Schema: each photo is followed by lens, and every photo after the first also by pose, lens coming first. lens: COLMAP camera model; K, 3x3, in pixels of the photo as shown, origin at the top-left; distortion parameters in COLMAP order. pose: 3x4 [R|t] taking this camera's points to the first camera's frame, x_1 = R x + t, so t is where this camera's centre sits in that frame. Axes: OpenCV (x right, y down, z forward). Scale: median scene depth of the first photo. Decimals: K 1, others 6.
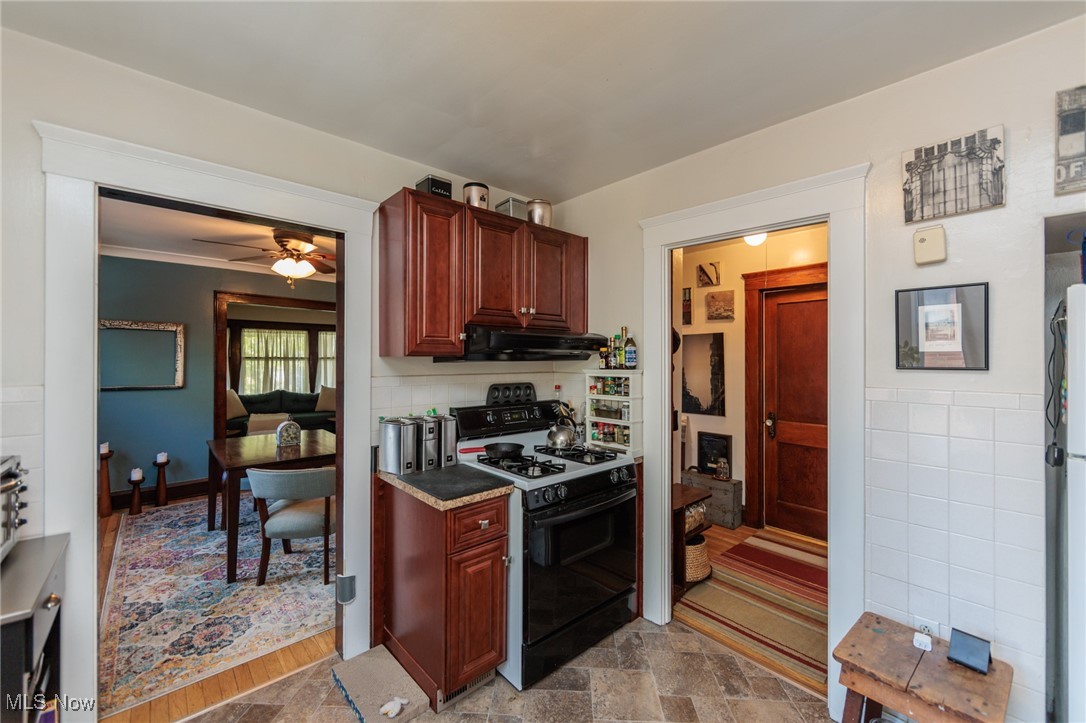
lens RADIAL K [[434.5, 0, 541.3], [0, 434.5, 356.9], [0, 0, 1]] dist [-0.000828, -0.000442]
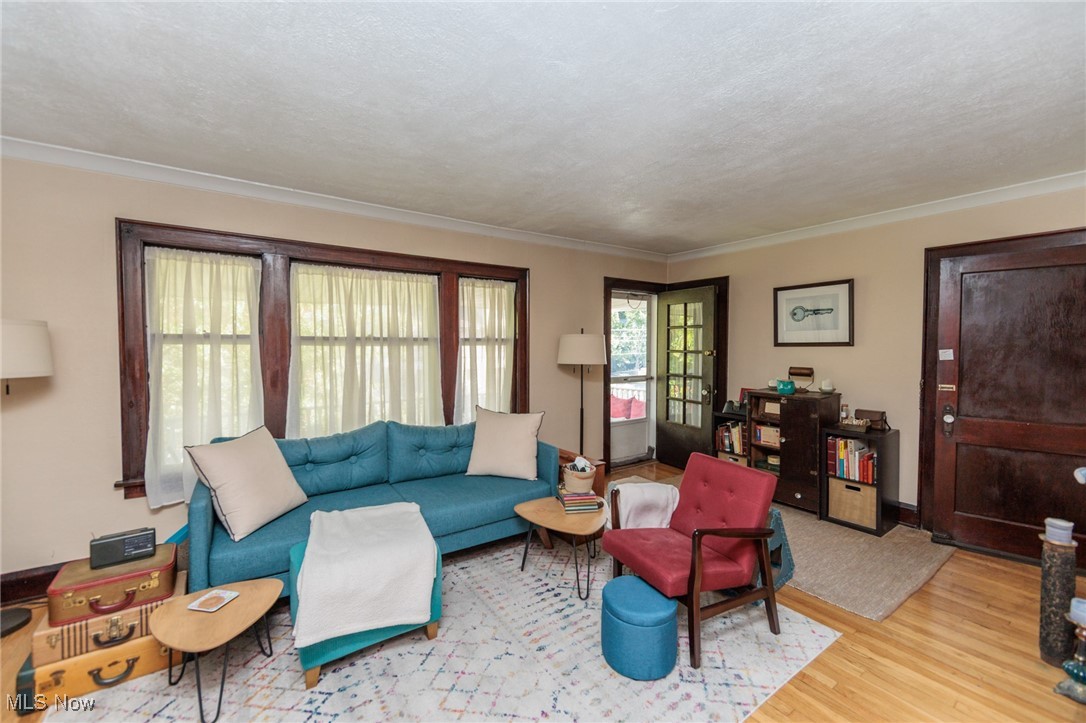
lens RADIAL K [[434.5, 0, 541.3], [0, 434.5, 356.9], [0, 0, 1]] dist [-0.000828, -0.000442]
pose [[0.992164, 0.002903, -0.124905, -0.409745], [0.001281, 0.999441, 0.033402, 0.005891], [0.124932, -0.033301, 0.991606, 0.627319]]
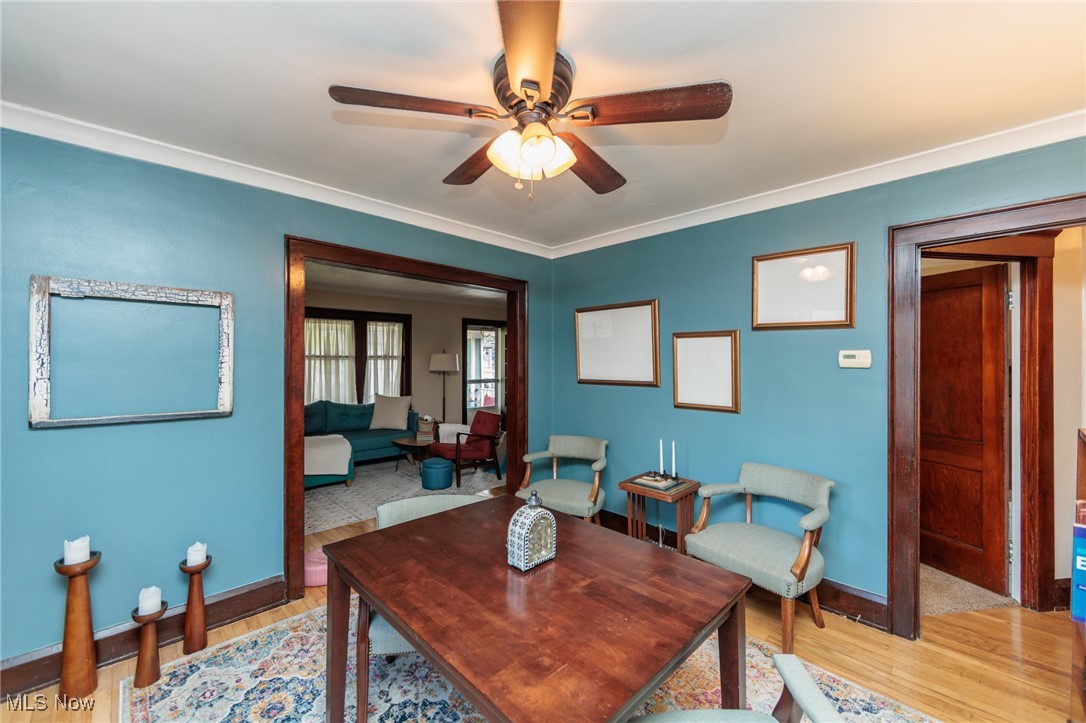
lens RADIAL K [[434.5, 0, 541.3], [0, 434.5, 356.9], [0, 0, 1]] dist [-0.000828, -0.000442]
pose [[0.999204, 0.000562, 0.039898, -0.262011], [-0.000737, 0.999990, 0.004365, -0.000564], [-0.039895, -0.004391, 0.999194, 0.254404]]
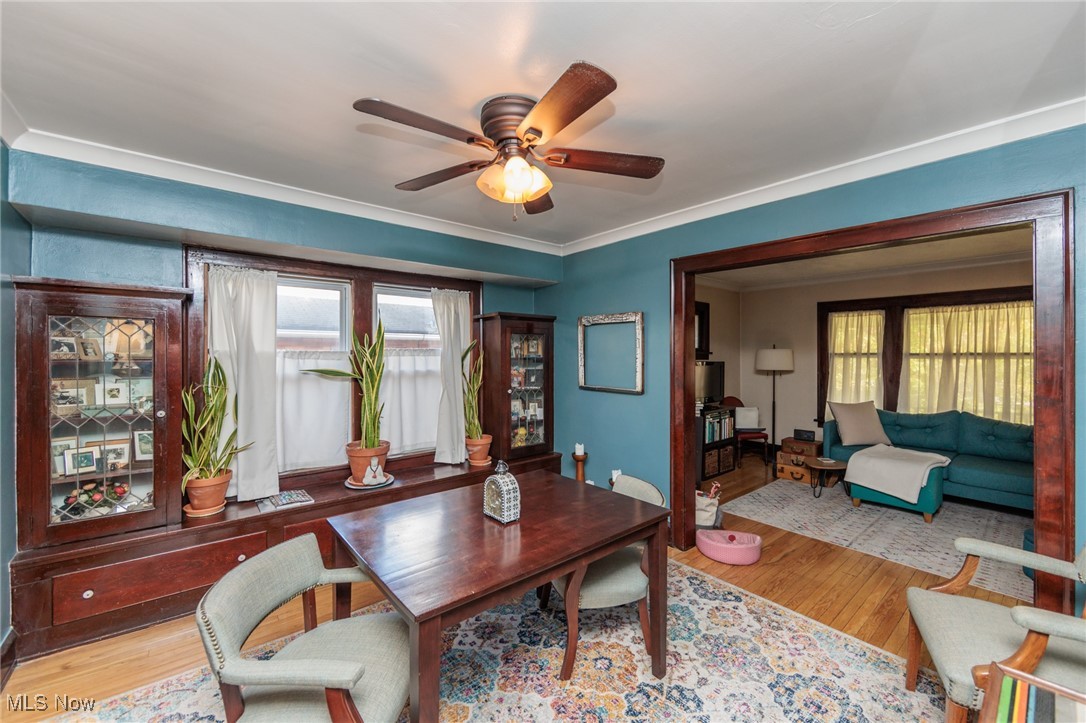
lens RADIAL K [[434.5, 0, 541.3], [0, 434.5, 356.9], [0, 0, 1]] dist [-0.000828, -0.000442]
pose [[-0.030534, -0.000255, -0.999534, -0.024329], [0.006630, 0.999978, -0.000458, 0.002478], [0.999512, -0.006641, -0.030532, 0.470400]]
